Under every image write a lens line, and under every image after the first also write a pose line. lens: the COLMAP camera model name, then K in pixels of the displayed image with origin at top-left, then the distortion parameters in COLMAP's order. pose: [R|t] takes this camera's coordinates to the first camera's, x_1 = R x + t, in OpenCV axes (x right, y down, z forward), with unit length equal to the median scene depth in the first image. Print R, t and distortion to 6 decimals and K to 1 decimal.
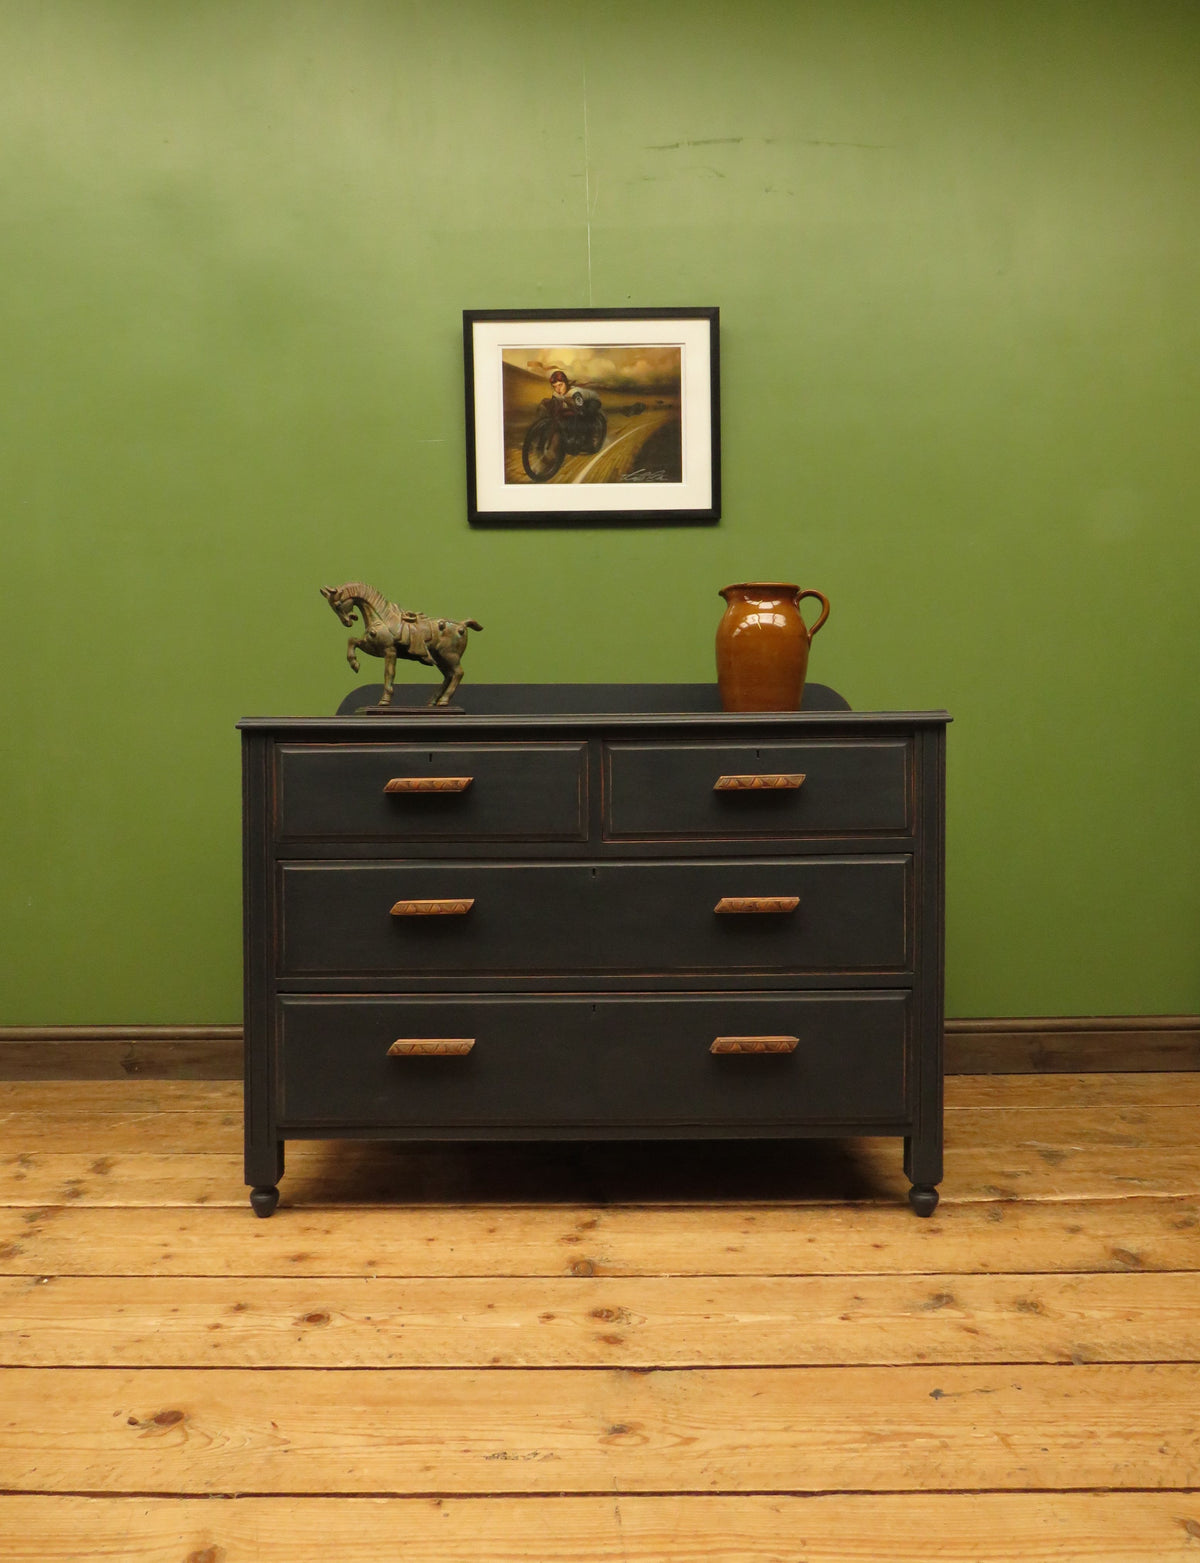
lens RADIAL K [[1137.9, 0, 614.9], [0, 1137.9, 773.3], [0, 0, 1]] dist [-0.065620, 0.026974]
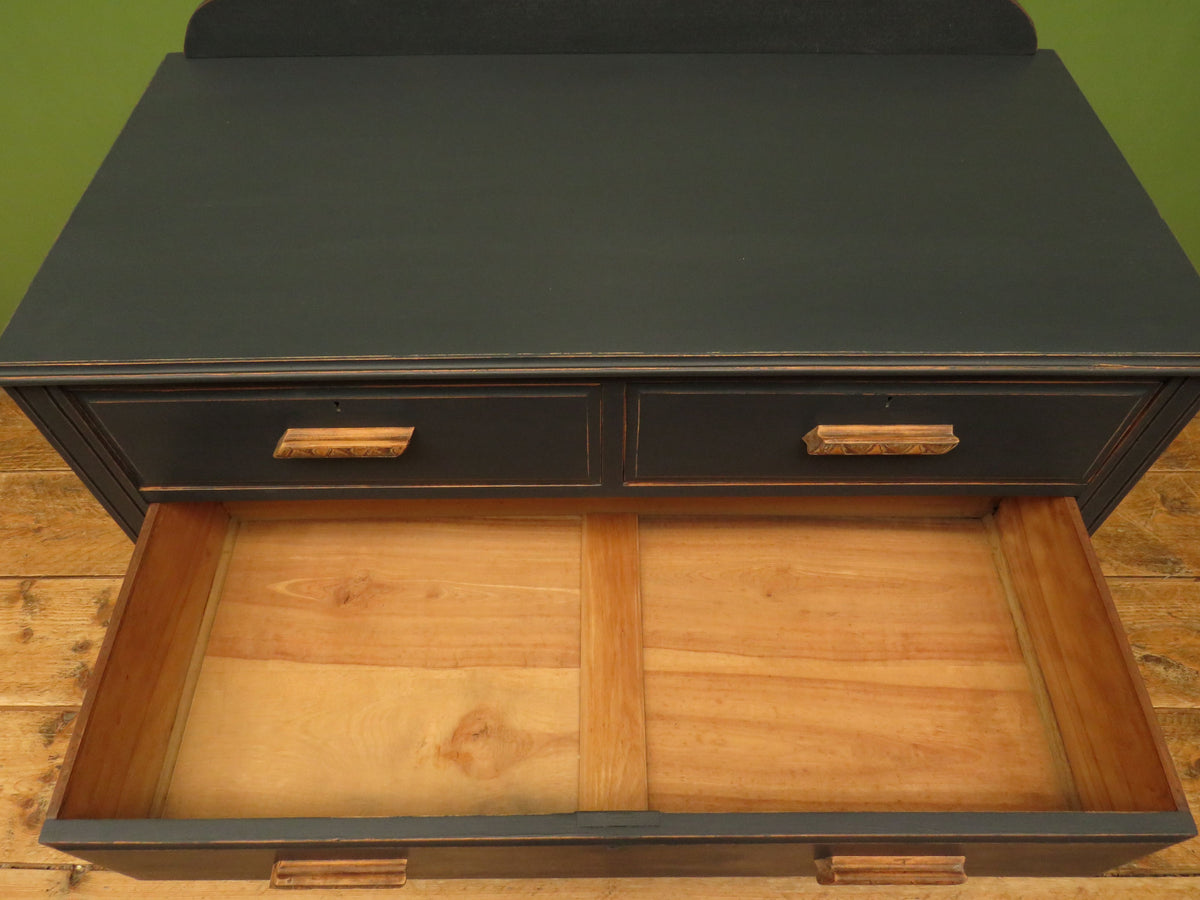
lens RADIAL K [[852.0, 0, 607.9], [0, 852.0, 460.6], [0, 0, 1]] dist [-0.025867, -0.005268]
pose [[0.999809, 0.017386, -0.008884, -0.017335], [-0.003951, 0.625785, 0.779986, -0.351984], [0.019121, -0.779802, 0.625734, 0.739715]]
